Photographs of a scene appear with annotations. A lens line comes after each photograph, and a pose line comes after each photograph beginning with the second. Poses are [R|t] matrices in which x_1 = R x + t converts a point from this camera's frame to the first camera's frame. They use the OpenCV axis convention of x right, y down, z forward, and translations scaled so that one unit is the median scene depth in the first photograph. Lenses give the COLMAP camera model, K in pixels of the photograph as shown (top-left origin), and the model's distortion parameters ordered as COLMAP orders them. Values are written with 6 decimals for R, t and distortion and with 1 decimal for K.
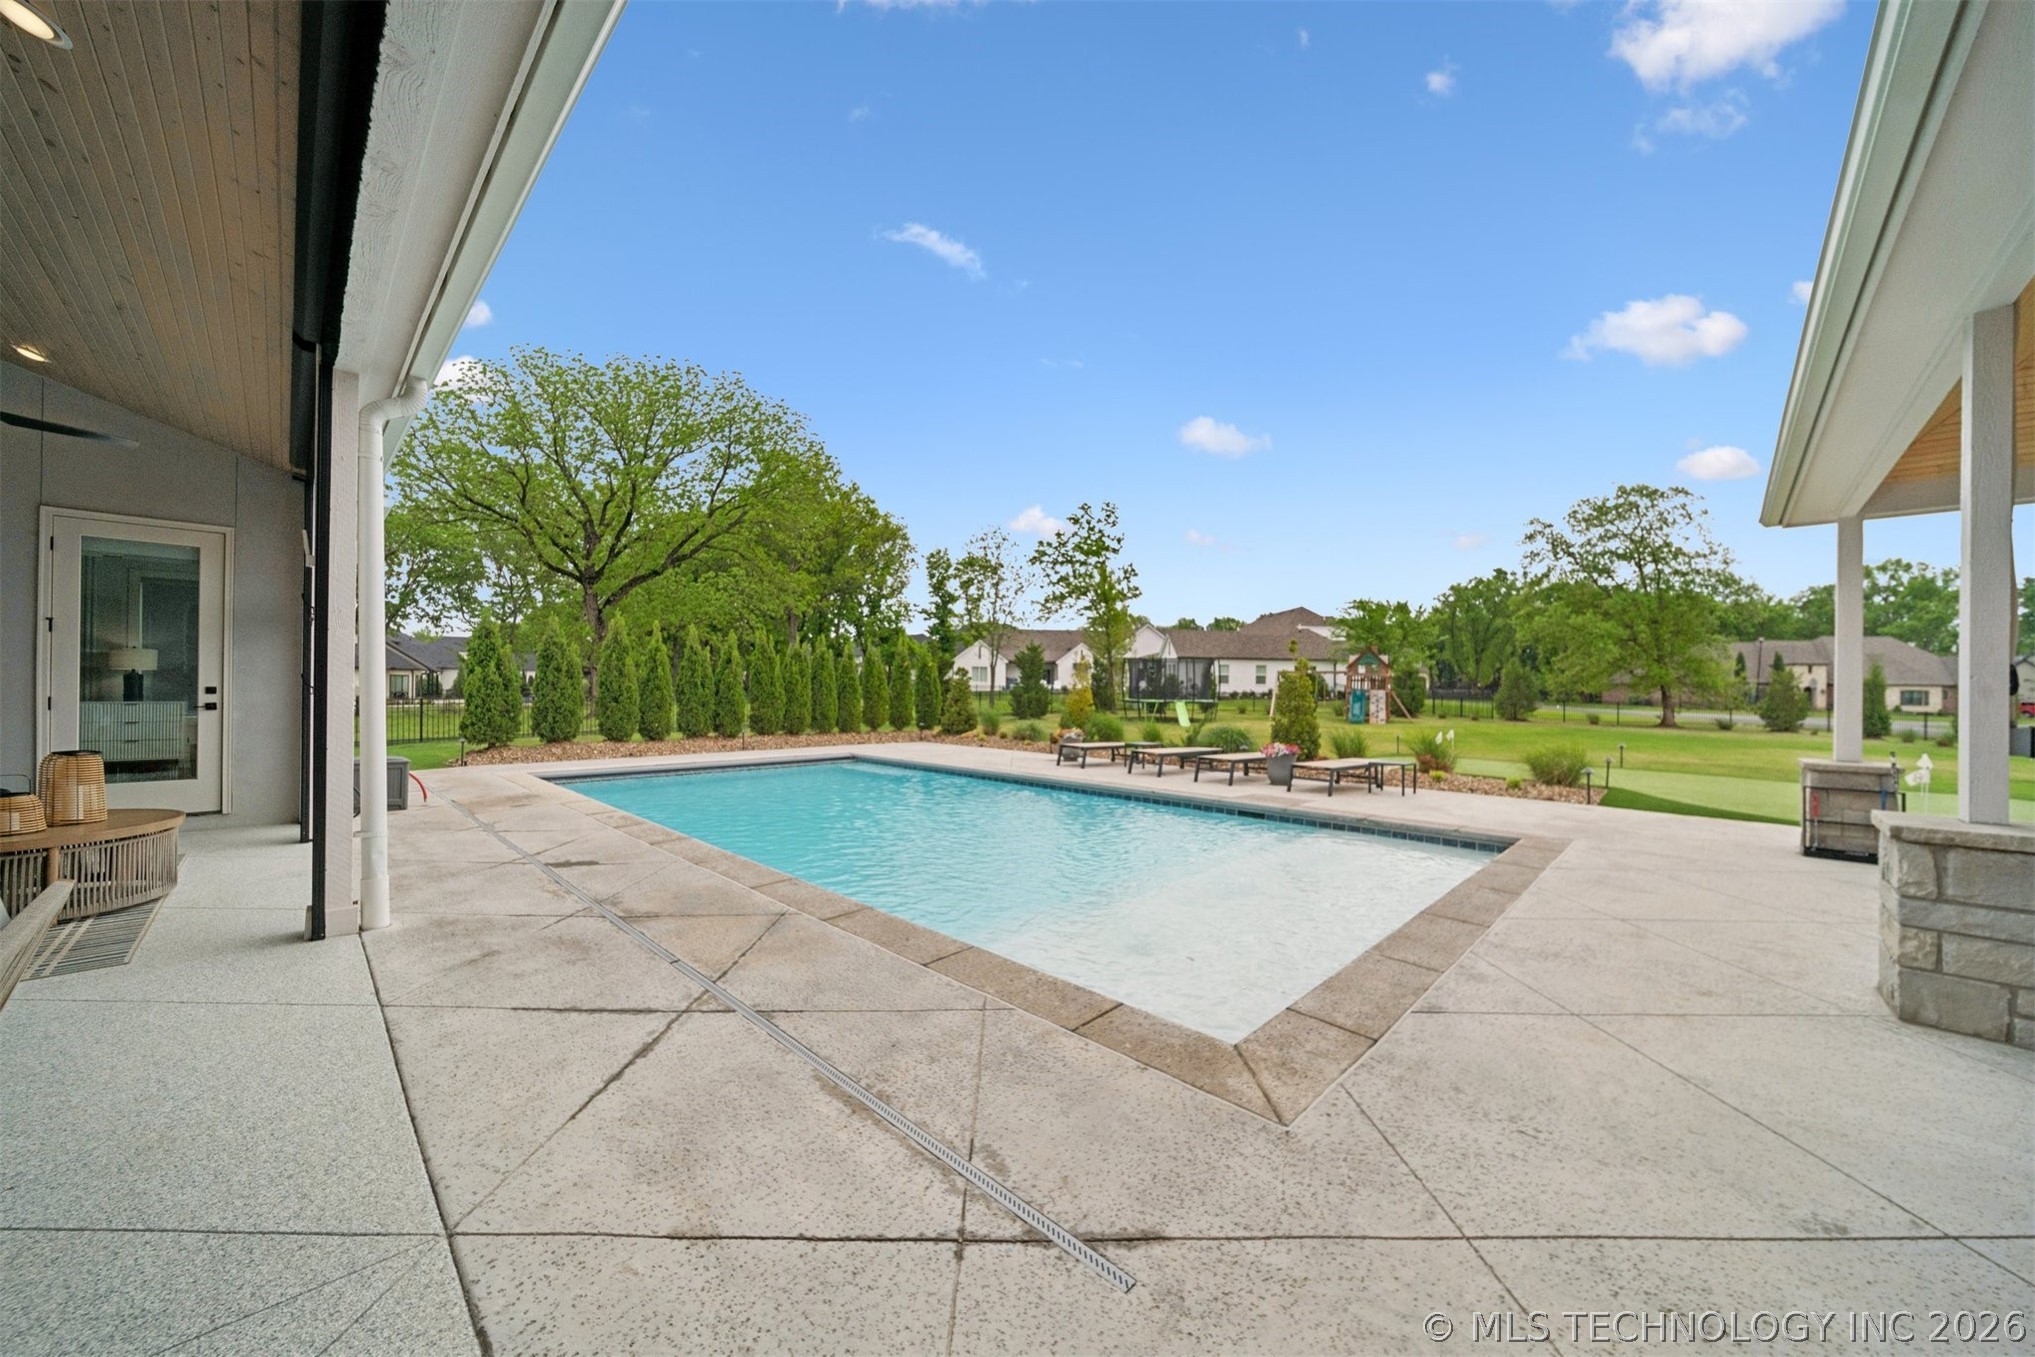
lens RADIAL K [[722.7, 0, 1021.2], [0, 722.7, 685.3], [0, 0, 1]] dist [-0.001258, -0.000188]
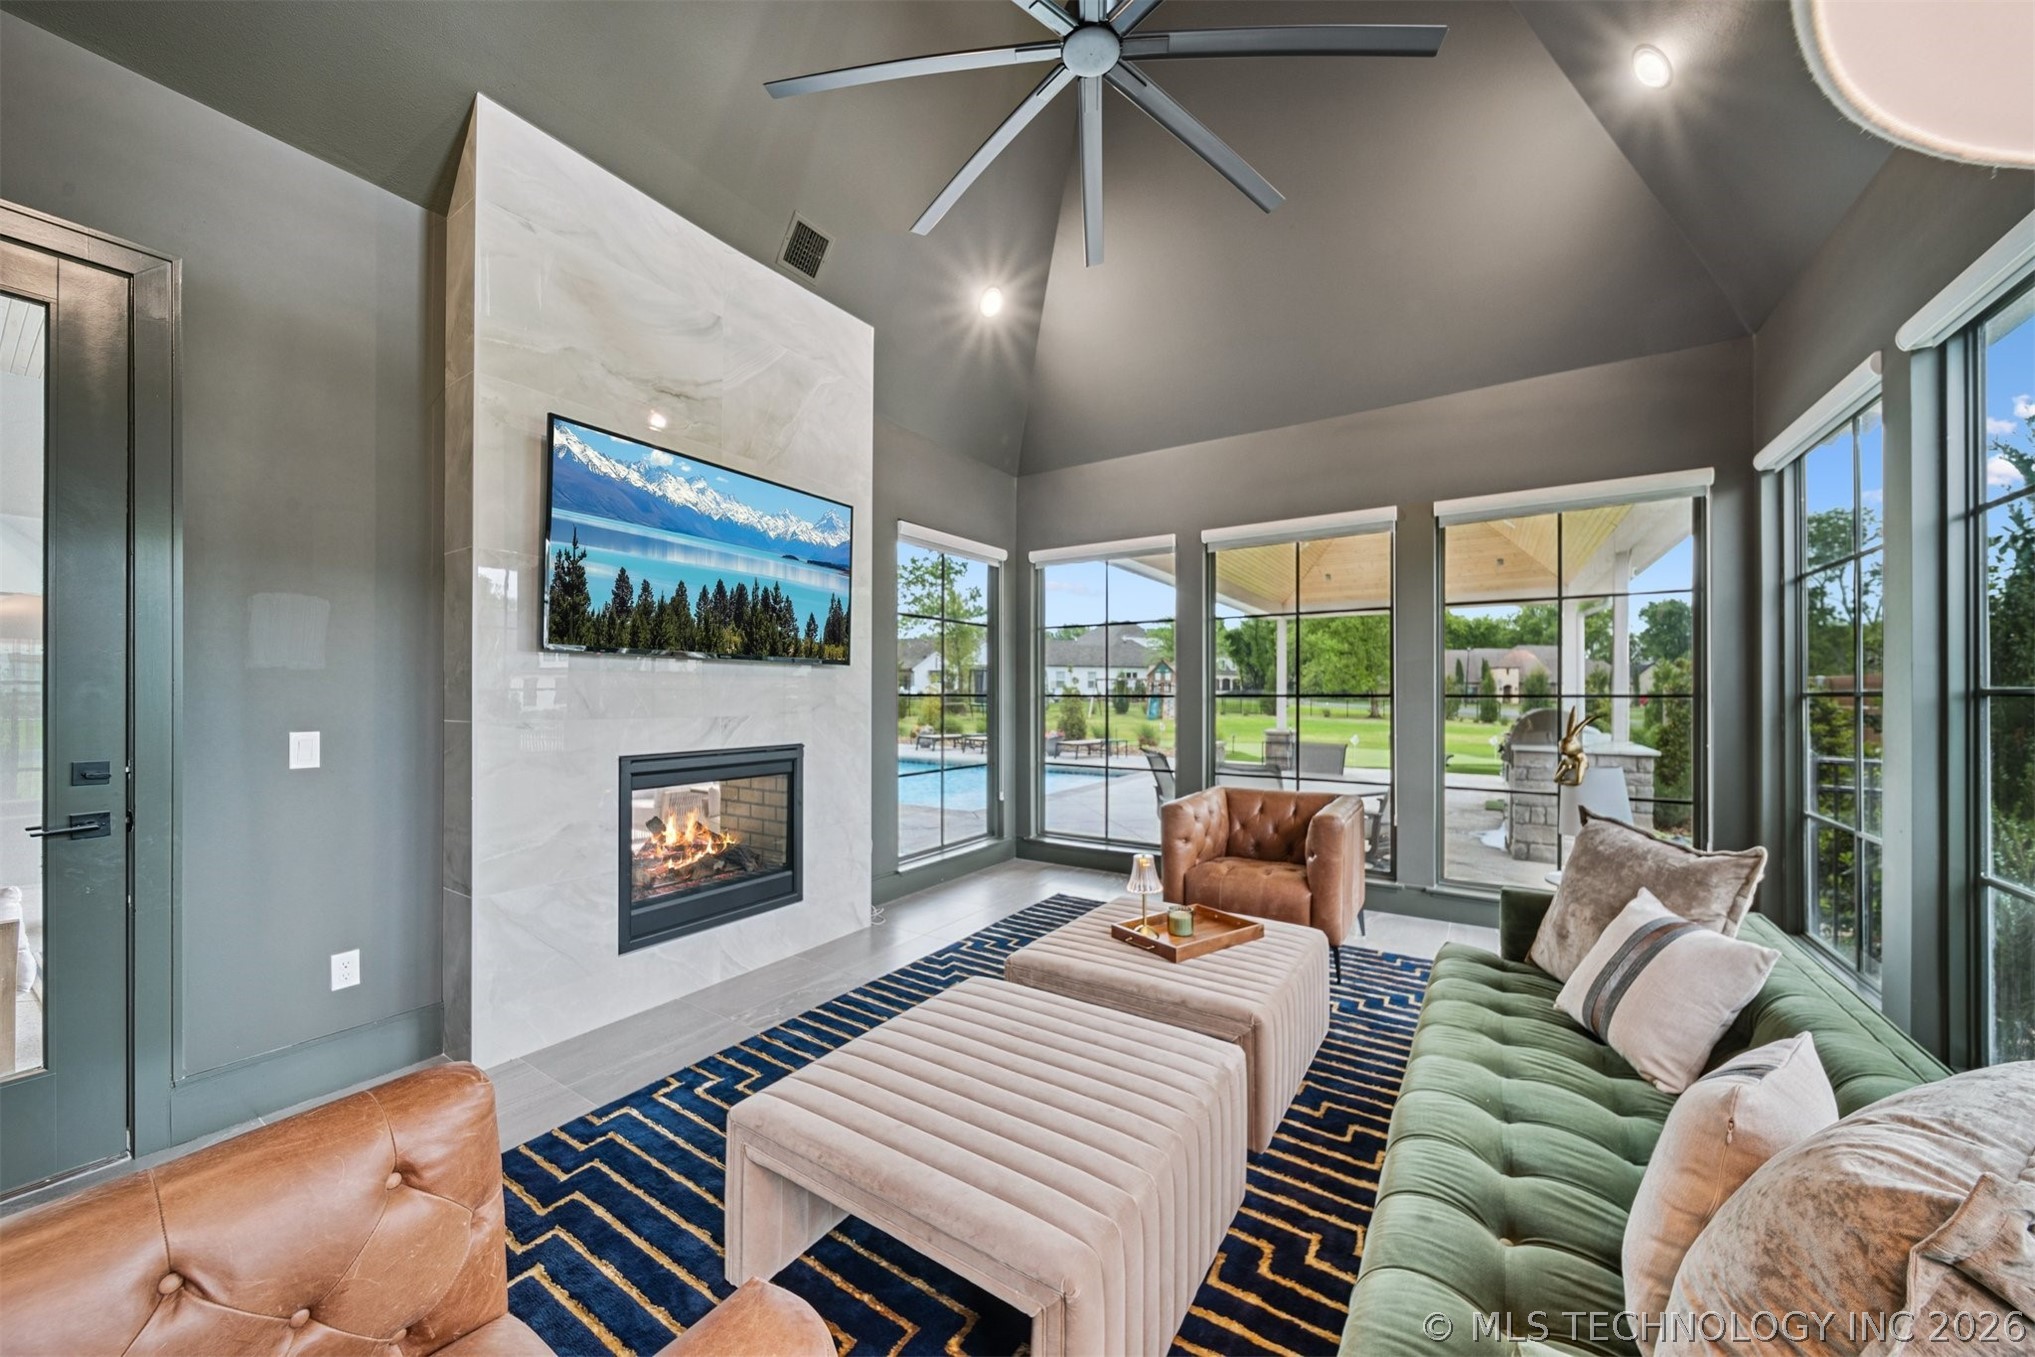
lens RADIAL K [[722.7, 0, 1021.2], [0, 722.7, 685.3], [0, 0, 1]] dist [-0.001258, -0.000188]
pose [[0.980075, -0.009256, 0.198413, -0.010493], [0.009927, 0.999948, -0.002391, -0.005347], [-0.198380, 0.004313, 0.980116, -0.163868]]
